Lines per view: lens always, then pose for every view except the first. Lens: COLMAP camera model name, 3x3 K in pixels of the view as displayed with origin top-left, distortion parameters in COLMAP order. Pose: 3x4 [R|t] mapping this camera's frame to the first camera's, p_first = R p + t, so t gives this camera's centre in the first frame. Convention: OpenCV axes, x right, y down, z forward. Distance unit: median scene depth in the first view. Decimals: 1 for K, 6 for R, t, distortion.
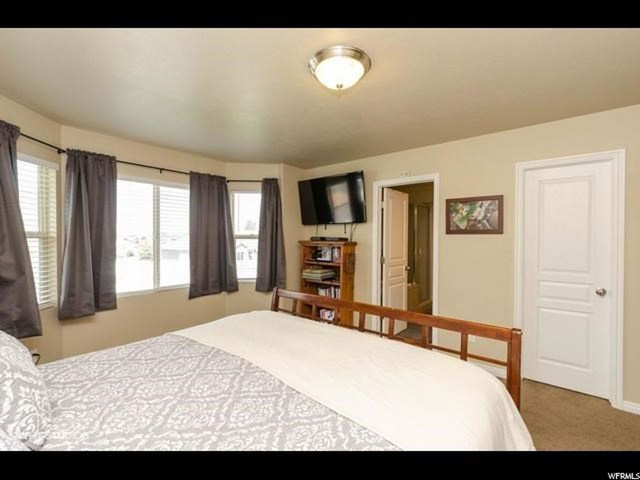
lens RADIAL K [[298.2, 0, 320.0], [0, 298.2, 240.0], [0, 0, 1]] dist [-0.003266, -0.000074]
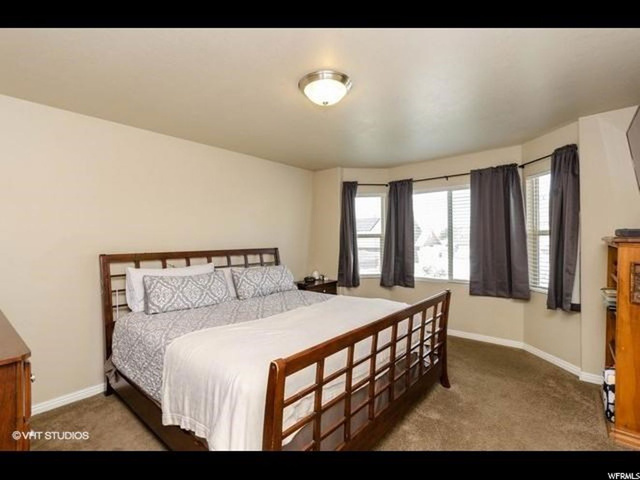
lens RADIAL K [[297.2, 0, 320.0], [0, 297.2, 240.0], [0, 0, 1]] dist [0.000868, 0.000129]
pose [[-0.029021, 0.004001, -0.999571, 0.616759], [0.008465, 0.999957, 0.003757, -0.000831], [0.999543, -0.008352, -0.029054, 0.526053]]
